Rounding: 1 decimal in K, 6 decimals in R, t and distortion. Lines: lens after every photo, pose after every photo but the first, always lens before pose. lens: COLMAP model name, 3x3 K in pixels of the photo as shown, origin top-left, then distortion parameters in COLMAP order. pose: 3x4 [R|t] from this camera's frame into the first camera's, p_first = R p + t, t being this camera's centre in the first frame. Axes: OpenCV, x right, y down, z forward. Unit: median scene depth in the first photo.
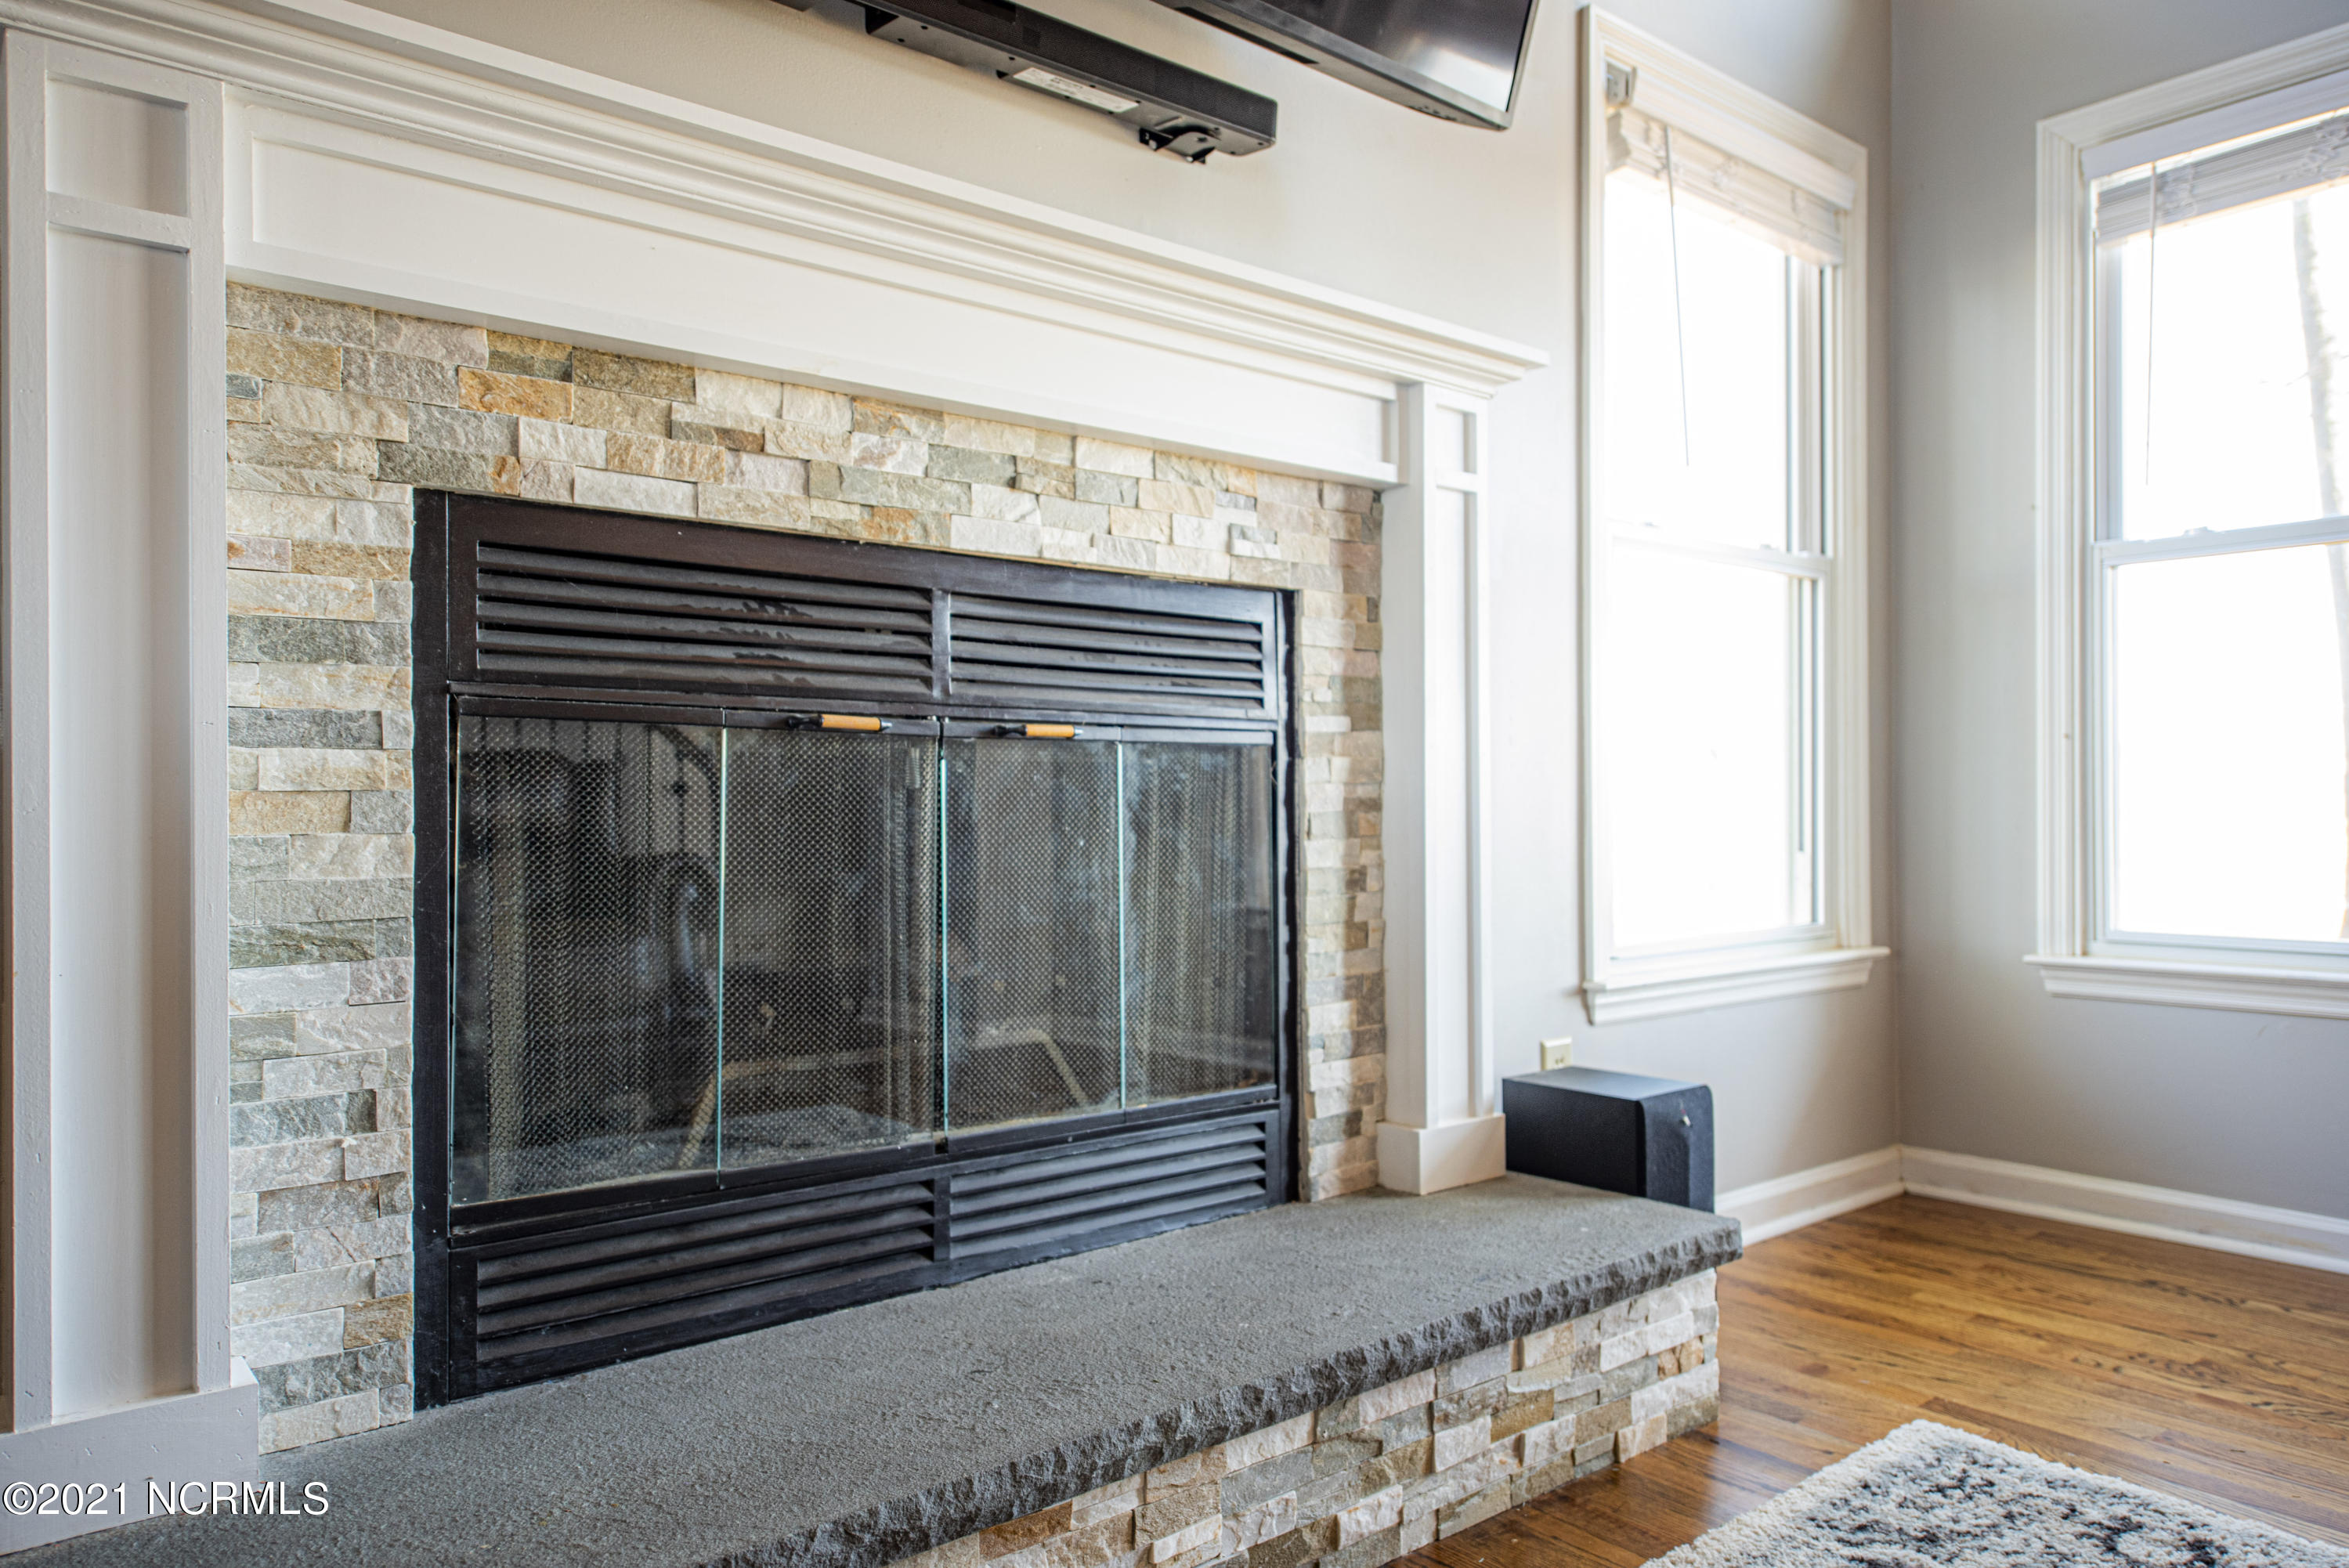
lens RADIAL K [[1591.8, 0, 1174.5], [0, 1591.8, 784.0], [0, 0, 1]] dist [0.004334, -0.002216]
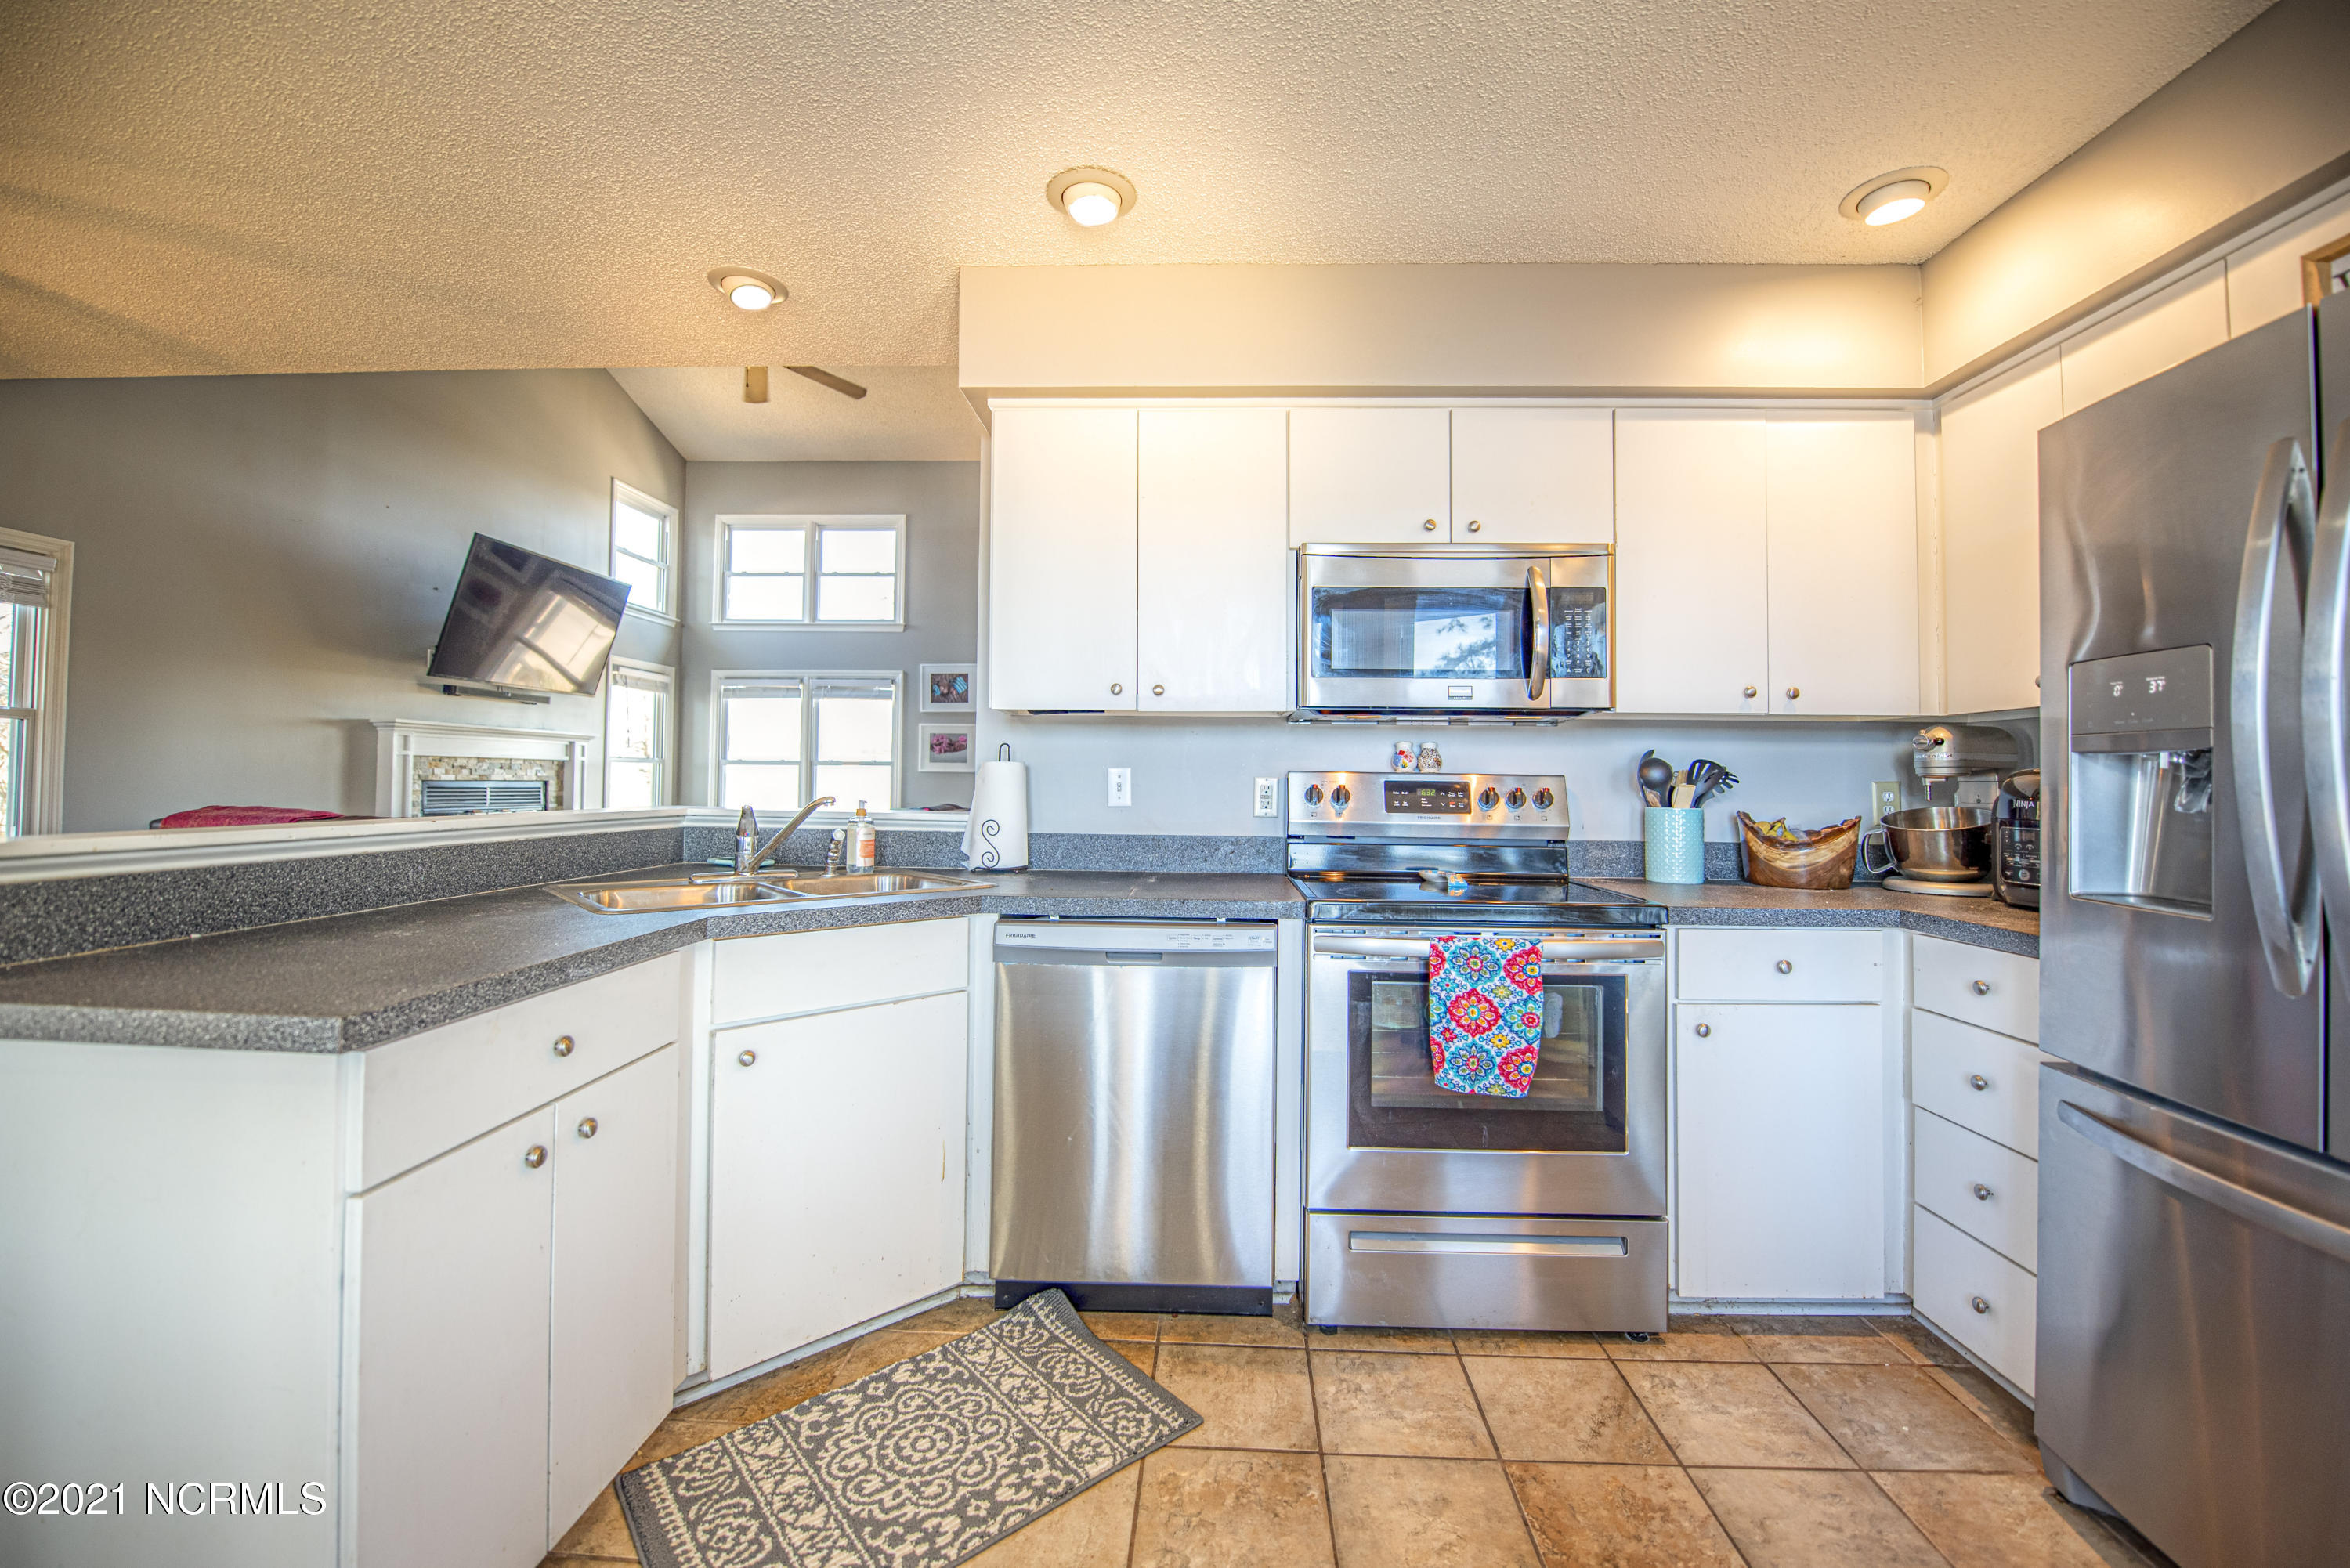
lens RADIAL K [[945.7, 0, 1177.3], [0, 945.7, 759.1], [0, 0, 1]] dist [-0.013753, -0.000421]
pose [[0.667840, 0.027204, 0.743808, -0.993866], [-0.020941, 0.999623, -0.017758, -0.212803], [-0.744010, -0.003716, 0.668158, -3.096672]]
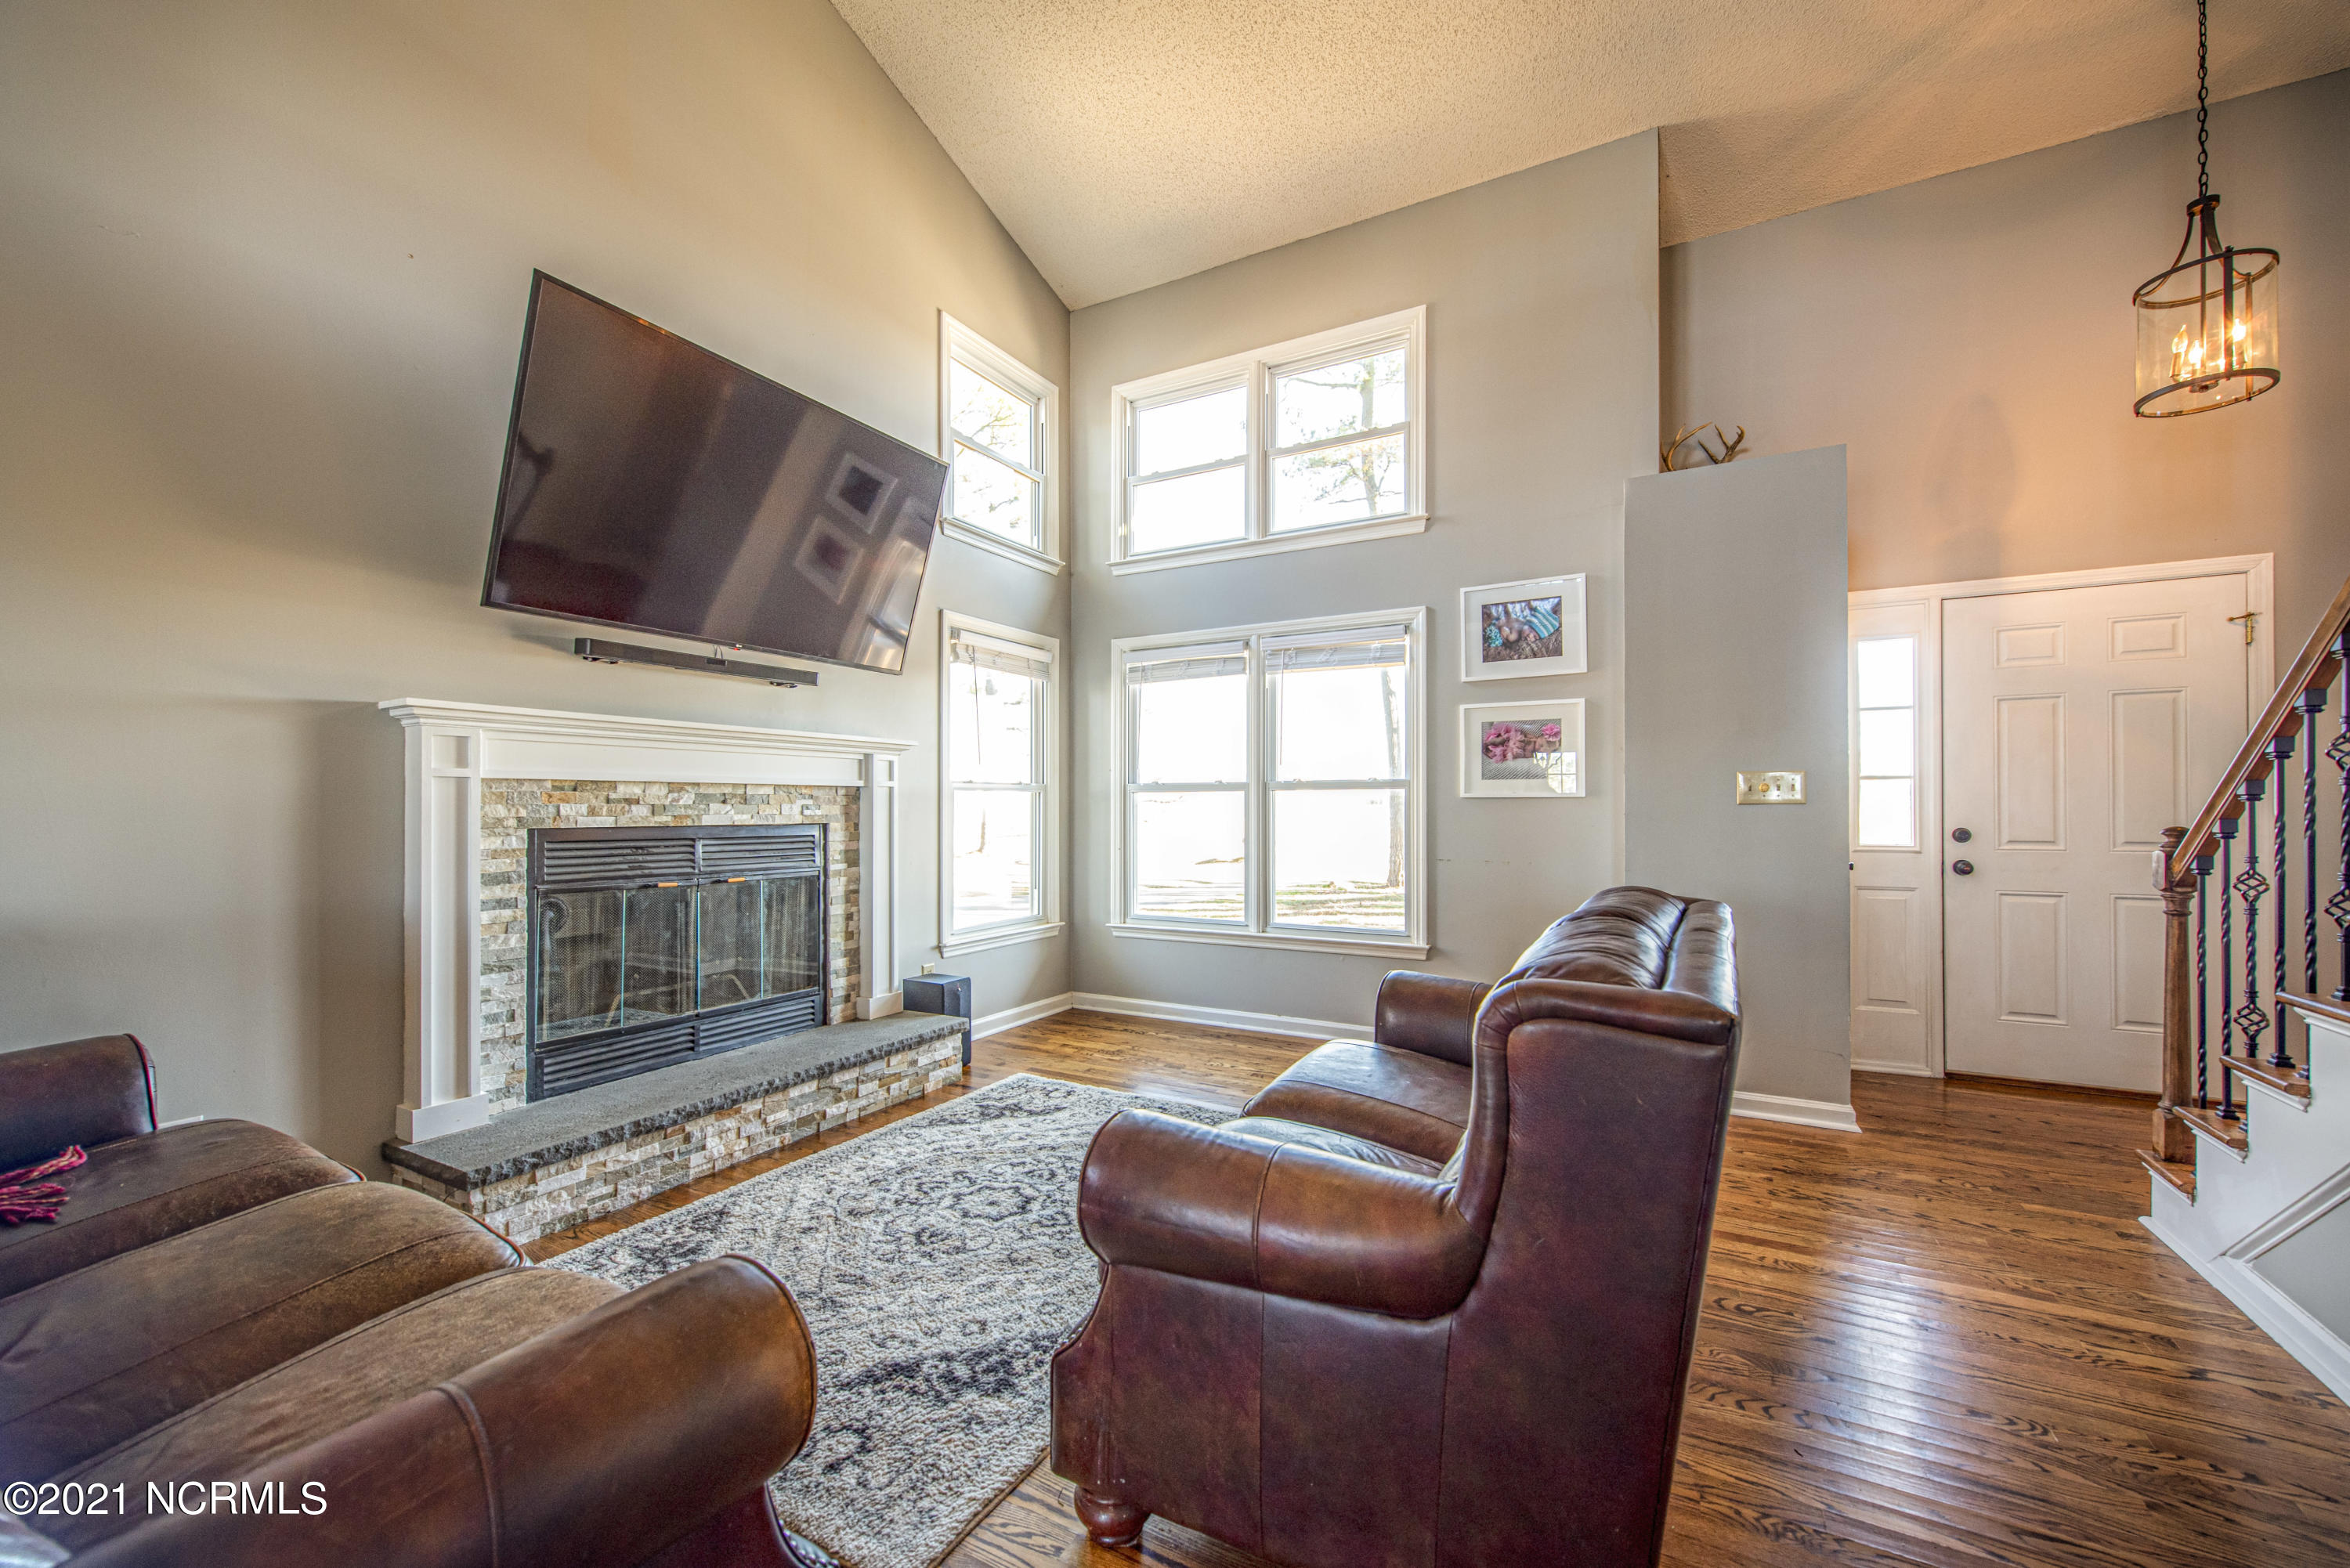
lens RADIAL K [[924.6, 0, 1188.4], [0, 924.6, 796.9], [0, 0, 1]] dist [-0.000822, -0.000249]
pose [[0.930134, 0.005893, 0.367174, 0.080889], [-0.006150, 0.999981, -0.000471, -0.204124], [-0.367169, -0.001820, 0.930152, -1.032333]]
